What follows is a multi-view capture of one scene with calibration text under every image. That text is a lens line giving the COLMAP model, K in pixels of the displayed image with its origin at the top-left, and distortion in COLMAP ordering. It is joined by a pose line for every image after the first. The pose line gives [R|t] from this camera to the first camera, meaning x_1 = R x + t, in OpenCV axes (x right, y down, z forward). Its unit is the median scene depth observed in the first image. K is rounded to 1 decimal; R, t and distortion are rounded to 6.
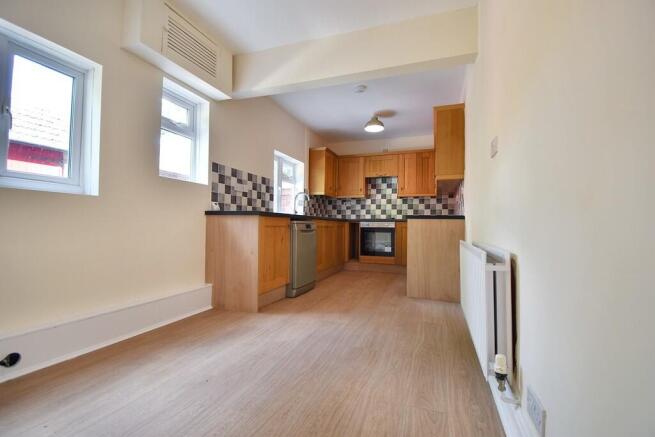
lens RADIAL K [[295.7, 0, 329.6], [0, 295.7, 219.5], [0, 0, 1]] dist [-0.029581, -0.002325]
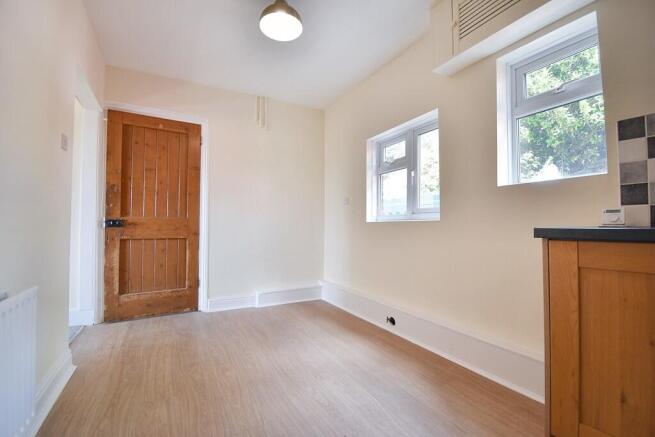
lens RADIAL K [[295.7, 0, 332.3], [0, 295.7, 217.3], [0, 0, 1]] dist [-0.029581, -0.002325]
pose [[-0.662929, -0.023649, -0.748309, 0.144638], [0.019748, 0.998601, -0.049053, -0.017608], [0.748422, -0.047296, -0.661534, 0.571960]]
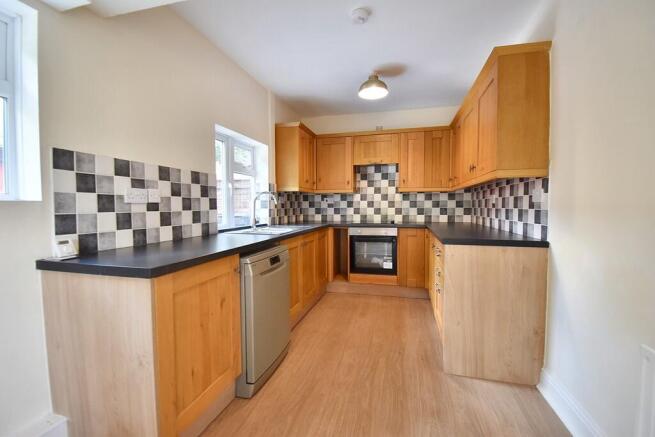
lens RADIAL K [[295.7, 0, 327.5], [0, 295.7, 222.1], [0, 0, 1]] dist [-0.029581, -0.002325]
pose [[0.995926, -0.020400, 0.087838, -0.013666], [0.014133, 0.997348, 0.071393, -0.064619], [-0.089061, -0.069860, 0.993573, 0.313500]]
